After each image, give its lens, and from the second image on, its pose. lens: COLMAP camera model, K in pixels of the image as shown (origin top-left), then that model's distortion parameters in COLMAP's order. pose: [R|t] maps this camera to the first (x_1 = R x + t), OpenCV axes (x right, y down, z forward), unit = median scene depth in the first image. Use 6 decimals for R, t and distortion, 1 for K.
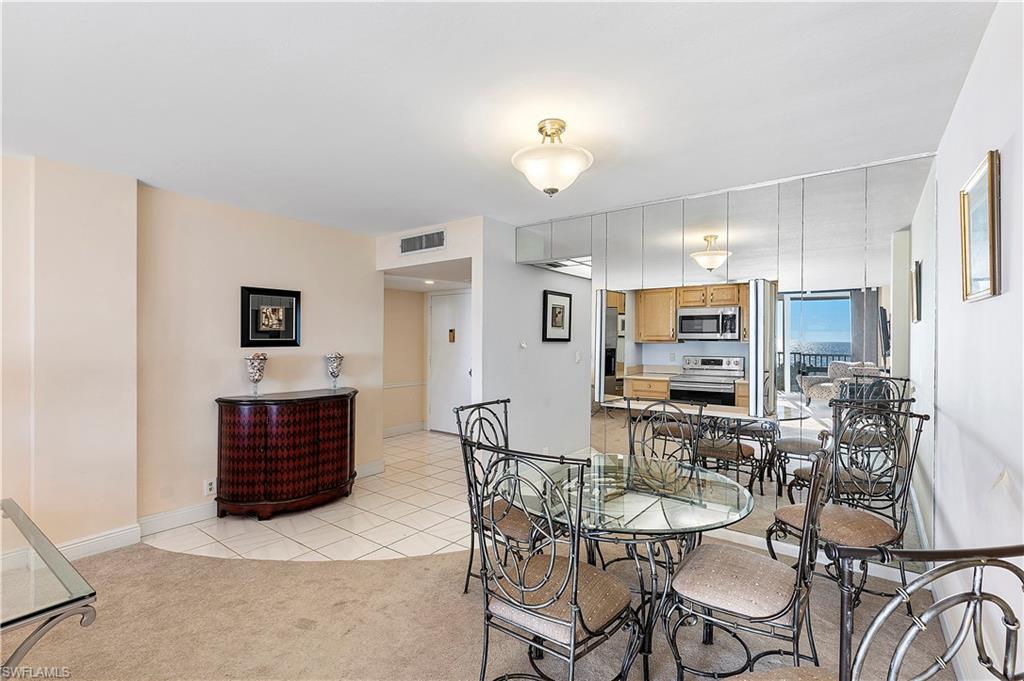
lens RADIAL K [[466.5, 0, 514.4], [0, 466.5, 341.0], [0, 0, 1]] dist [-0.001838, 0.000349]
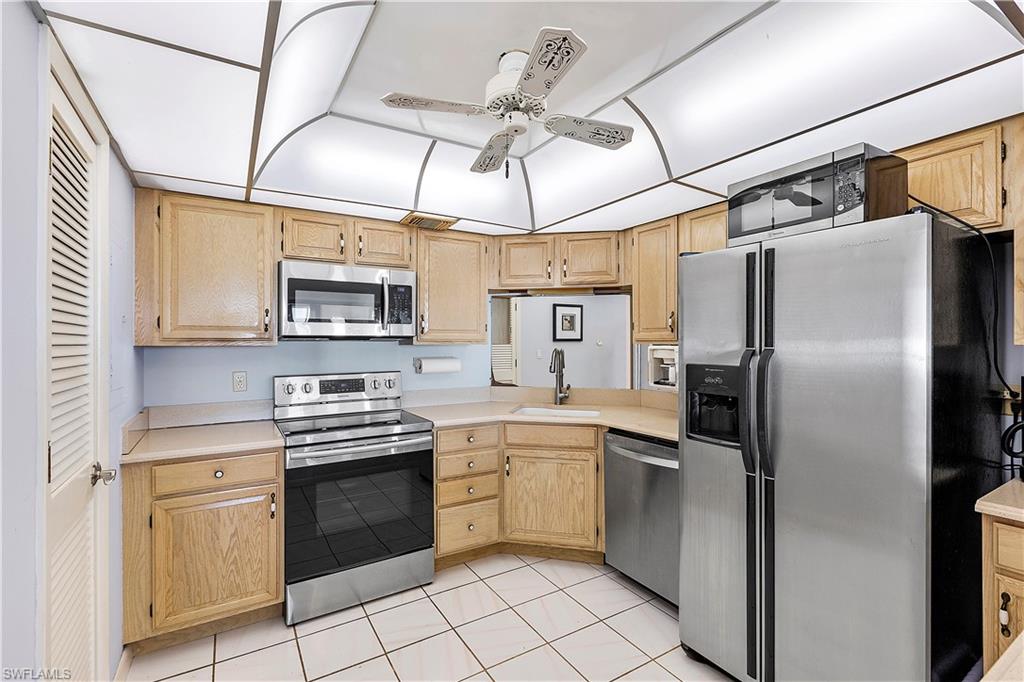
lens RADIAL K [[466.5, 0, 513.3], [0, 466.5, 339.8], [0, 0, 1]] dist [-0.001838, 0.000349]
pose [[0.356123, 0.001545, 0.934438, 0.047573], [-0.003859, 0.999993, -0.000183, -0.001388], [-0.934431, -0.003541, 0.356126, 0.684853]]
